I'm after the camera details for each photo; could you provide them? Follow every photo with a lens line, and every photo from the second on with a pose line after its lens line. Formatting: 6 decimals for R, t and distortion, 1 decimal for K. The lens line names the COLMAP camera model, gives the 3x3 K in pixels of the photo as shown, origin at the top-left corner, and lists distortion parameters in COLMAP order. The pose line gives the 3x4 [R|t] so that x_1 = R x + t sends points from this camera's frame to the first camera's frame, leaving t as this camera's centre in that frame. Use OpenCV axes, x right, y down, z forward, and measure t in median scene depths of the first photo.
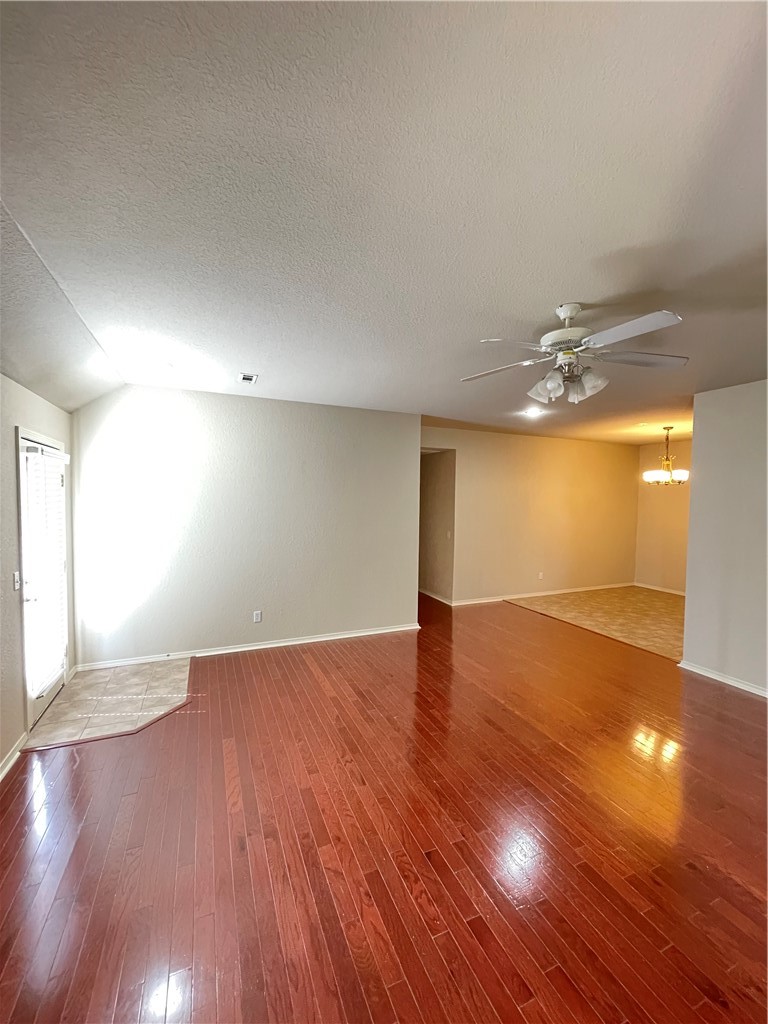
lens RADIAL K [[411.1, 0, 382.6], [0, 411.1, 514.0], [0, 0, 1]] dist [0.000946, 0.000070]
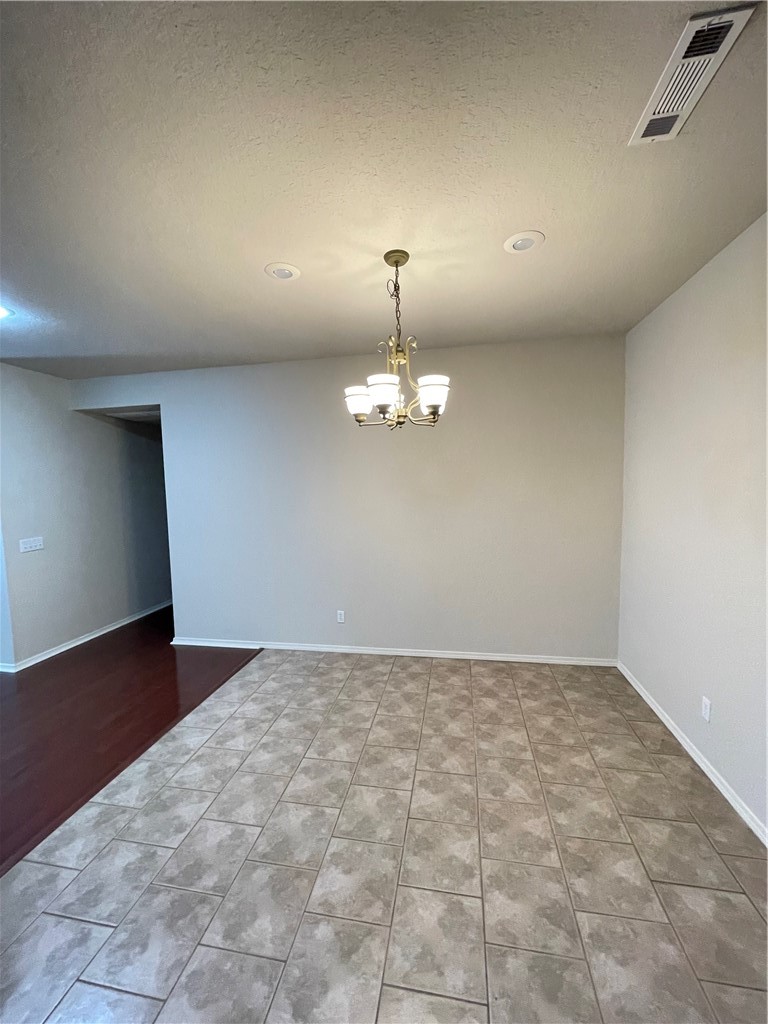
lens RADIAL K [[411.1, 0, 384.0], [0, 411.1, 510.6], [0, 0, 1]] dist [0.000946, 0.000070]
pose [[0.845085, 0.010308, -0.534533, 0.899725], [-0.008388, 0.999947, 0.006022, 0.005243], [0.534566, -0.000606, 0.845126, 0.712579]]
